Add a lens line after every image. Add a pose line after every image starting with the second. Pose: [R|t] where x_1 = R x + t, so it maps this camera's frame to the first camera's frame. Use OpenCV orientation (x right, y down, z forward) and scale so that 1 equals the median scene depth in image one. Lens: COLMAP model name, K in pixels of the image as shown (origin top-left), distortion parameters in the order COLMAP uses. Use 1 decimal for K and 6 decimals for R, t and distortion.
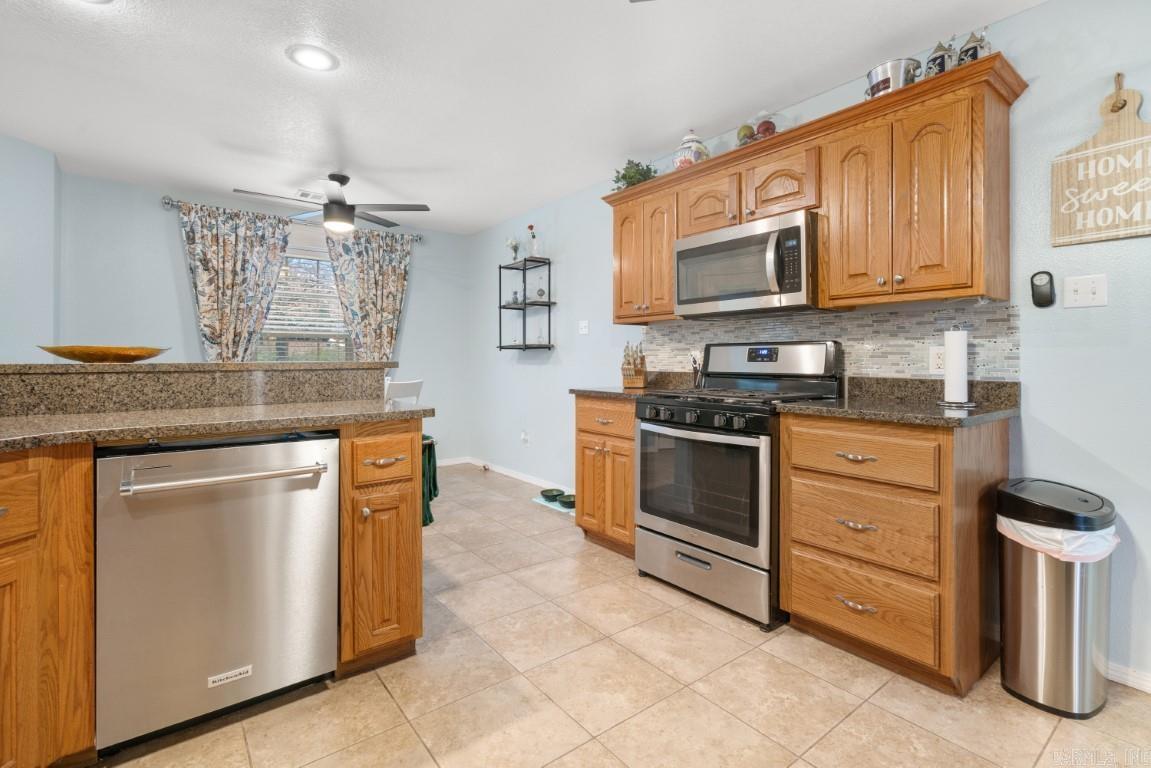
lens RADIAL K [[529.4, 0, 578.6], [0, 529.4, 358.0], [0, 0, 1]] dist [-0.000480, -0.000029]
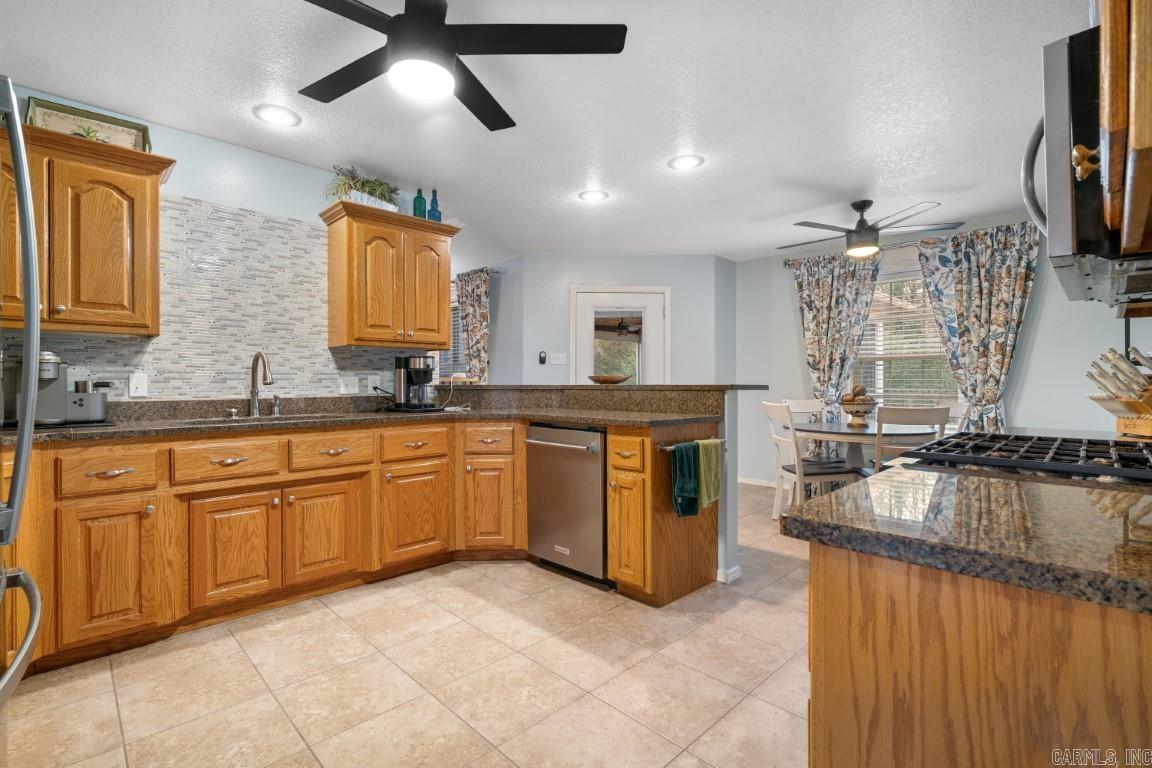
lens RADIAL K [[526.5, 0, 570.9], [0, 526.5, 385.3], [0, 0, 1]] dist [0.001156, 0.000487]
pose [[0.117876, 0.005176, -0.993015, 0.443128], [0.003737, 0.999977, 0.005656, 0.000362], [0.993021, -0.004378, 0.117854, 0.295613]]
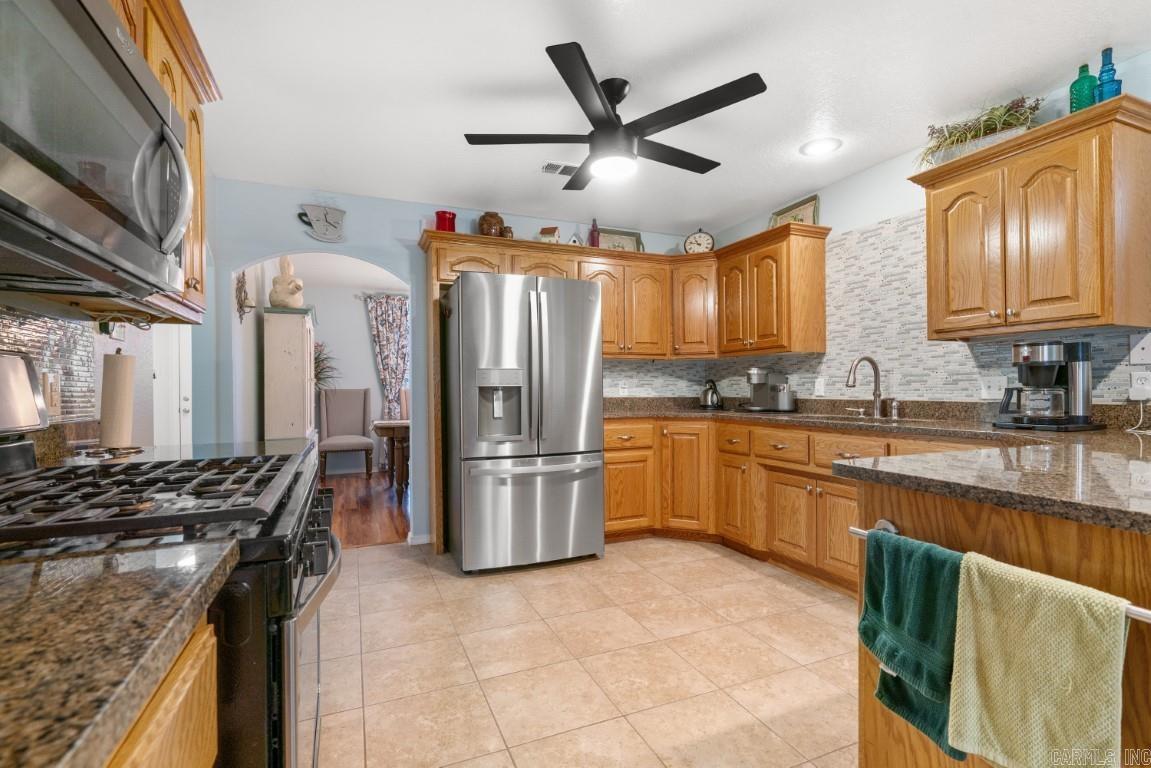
lens RADIAL K [[532.8, 0, 569.9], [0, 532.8, 389.7], [0, 0, 1]] dist [0.003261, 0.000712]
pose [[-0.964670, 0.007712, 0.263350, -0.061141], [0.008669, 0.999959, 0.002469, 0.000302], [-0.263320, 0.004665, -0.964697, 0.776509]]
